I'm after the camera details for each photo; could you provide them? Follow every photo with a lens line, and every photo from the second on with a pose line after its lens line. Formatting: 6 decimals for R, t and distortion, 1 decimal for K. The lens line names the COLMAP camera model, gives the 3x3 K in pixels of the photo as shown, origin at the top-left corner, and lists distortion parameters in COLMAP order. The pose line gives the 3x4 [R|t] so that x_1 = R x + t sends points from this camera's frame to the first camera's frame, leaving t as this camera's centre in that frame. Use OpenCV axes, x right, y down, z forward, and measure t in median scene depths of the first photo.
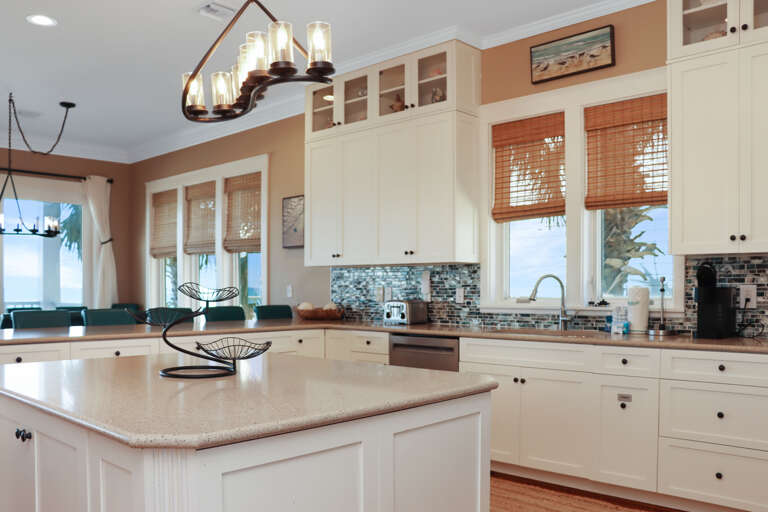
lens RADIAL K [[654.0, 0, 370.7], [0, 654.0, 281.9], [0, 0, 1]] dist [-0.041008, 0.110507]
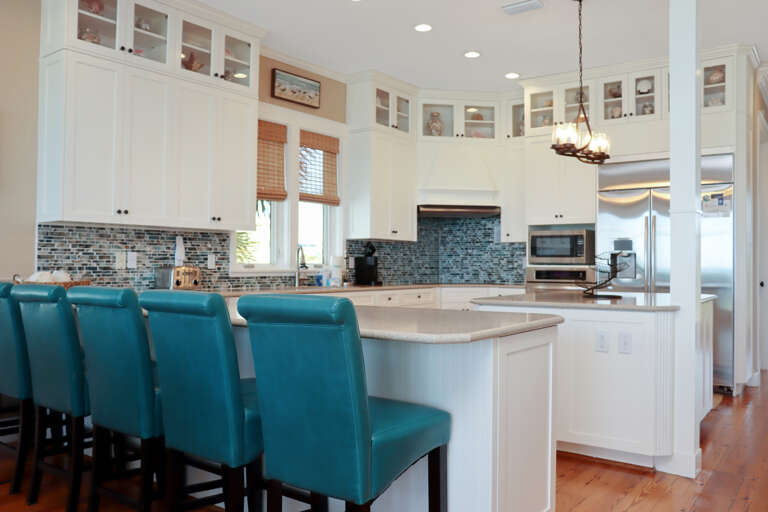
lens RADIAL K [[654.0, 0, 365.0], [0, 654.0, 239.8], [0, 0, 1]] dist [-0.041008, 0.110507]
pose [[-0.048817, 0.044311, 0.997824, -0.969298], [-0.006989, 0.998976, -0.044704, 0.031917], [-0.998783, -0.009156, -0.048458, 0.828723]]
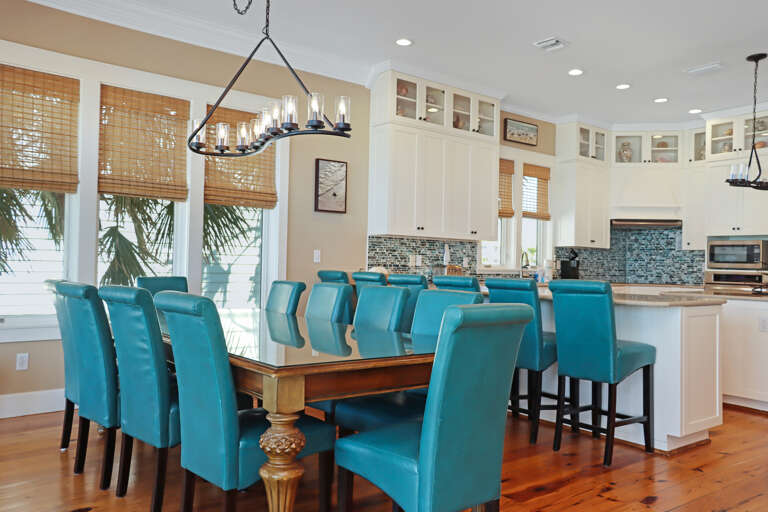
lens RADIAL K [[654.0, 0, 382.3], [0, 654.0, 265.5], [0, 0, 1]] dist [-0.041008, 0.110507]
pose [[0.151285, 0.018001, 0.988326, -1.404191], [-0.016917, 0.999735, -0.015619, 0.055866], [-0.988345, -0.014356, 0.151549, 0.993401]]
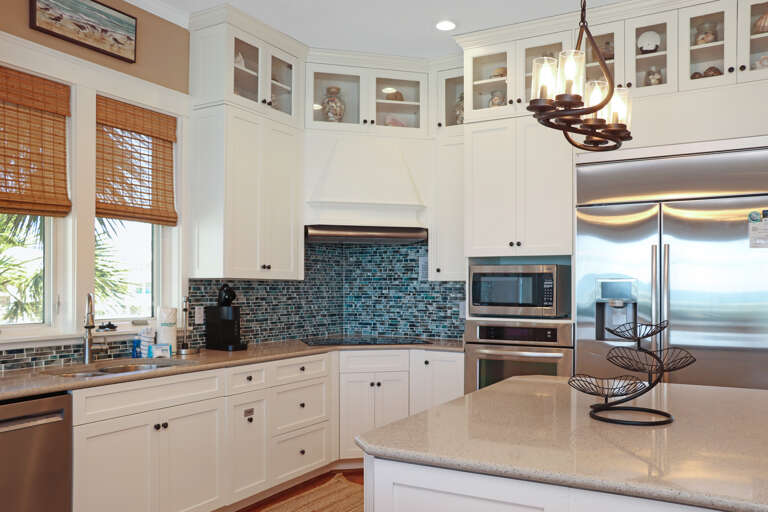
lens RADIAL K [[654.0, 0, 374.6], [0, 654.0, 285.9], [0, 0, 1]] dist [-0.041008, 0.110507]
pose [[-0.175197, 0.008360, 0.984498, -0.496148], [-0.001583, 0.999960, -0.008773, -0.012976], [-0.984532, -0.003096, -0.175177, 0.711000]]
